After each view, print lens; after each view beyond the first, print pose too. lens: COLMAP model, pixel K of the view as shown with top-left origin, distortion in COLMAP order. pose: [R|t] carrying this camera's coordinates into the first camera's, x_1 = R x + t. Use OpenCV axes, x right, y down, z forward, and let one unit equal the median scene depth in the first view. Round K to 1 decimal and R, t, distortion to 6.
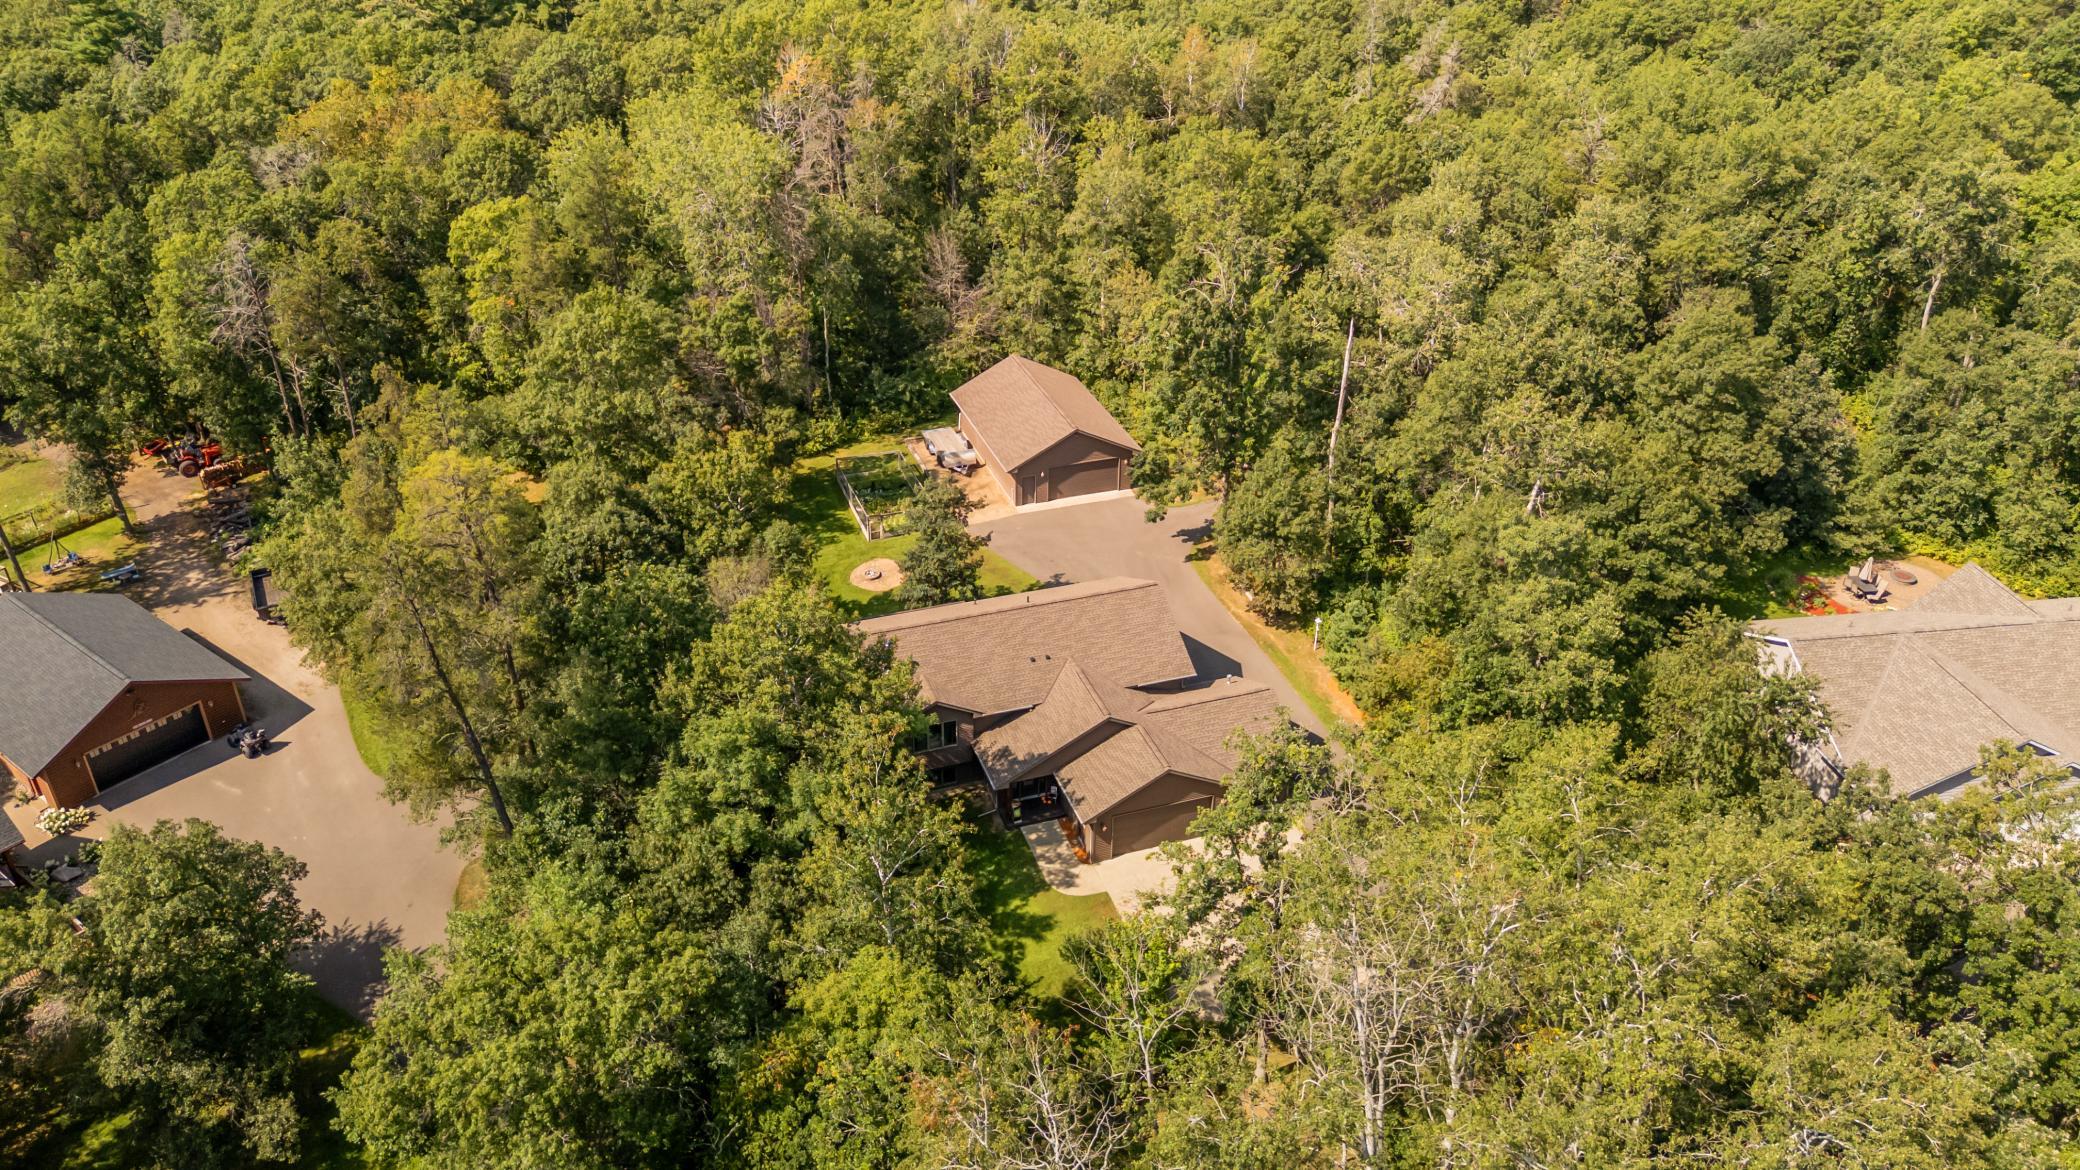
lens RADIAL K [[1528.9, 0, 1040.0], [0, 1528.9, 585.0], [0, 0, 1]] dist [0.068387, -0.071277]
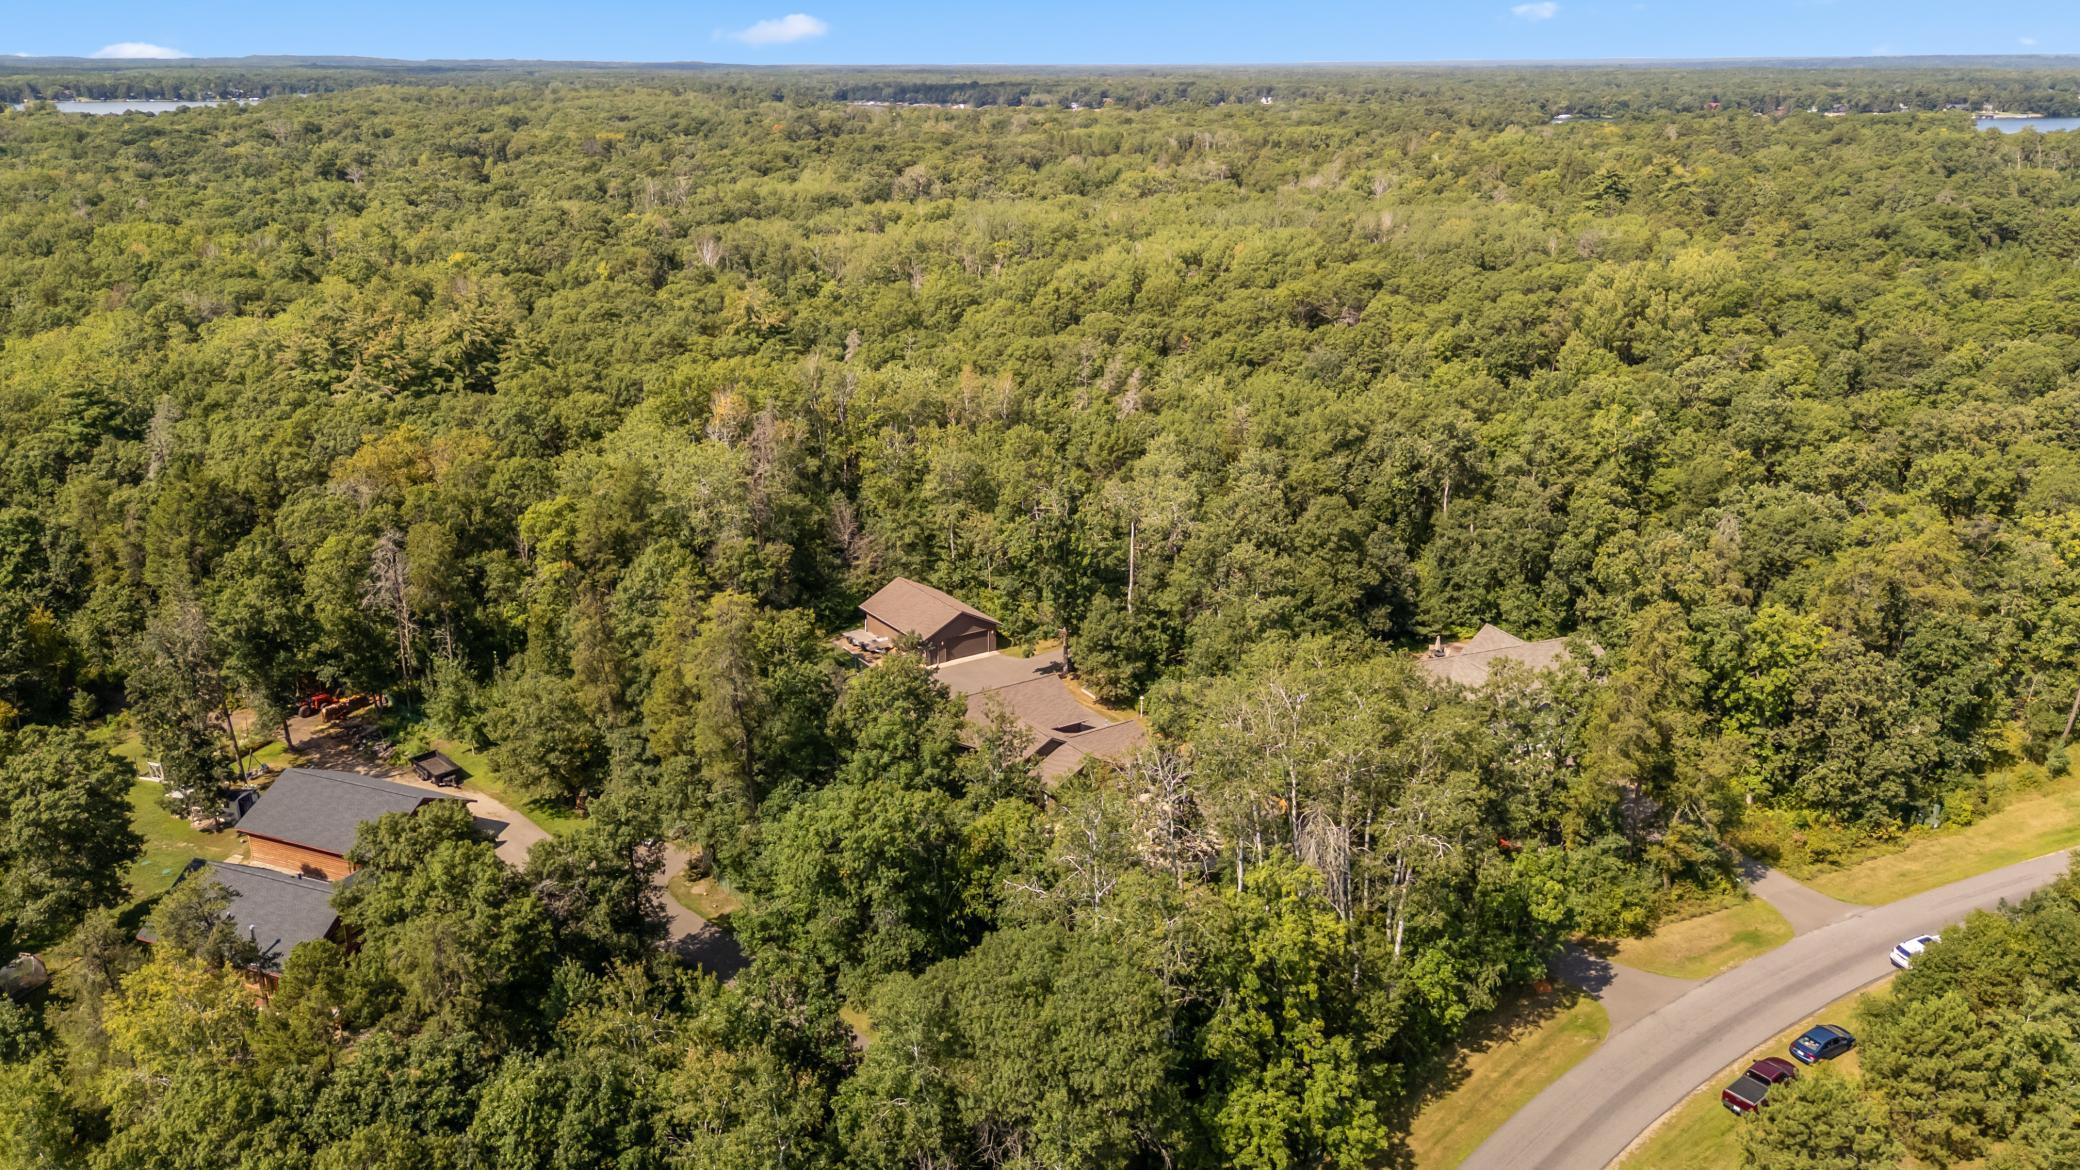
lens RADIAL K [[1528.9, 0, 1040.0], [0, 1528.9, 585.0], [0, 0, 1]] dist [0.068387, -0.071277]
pose [[0.969098, -0.084289, 0.231829, -0.241284], [0.131388, 0.971780, -0.195908, 0.174392], [-0.208774, 0.220313, 0.952825, -0.464824]]
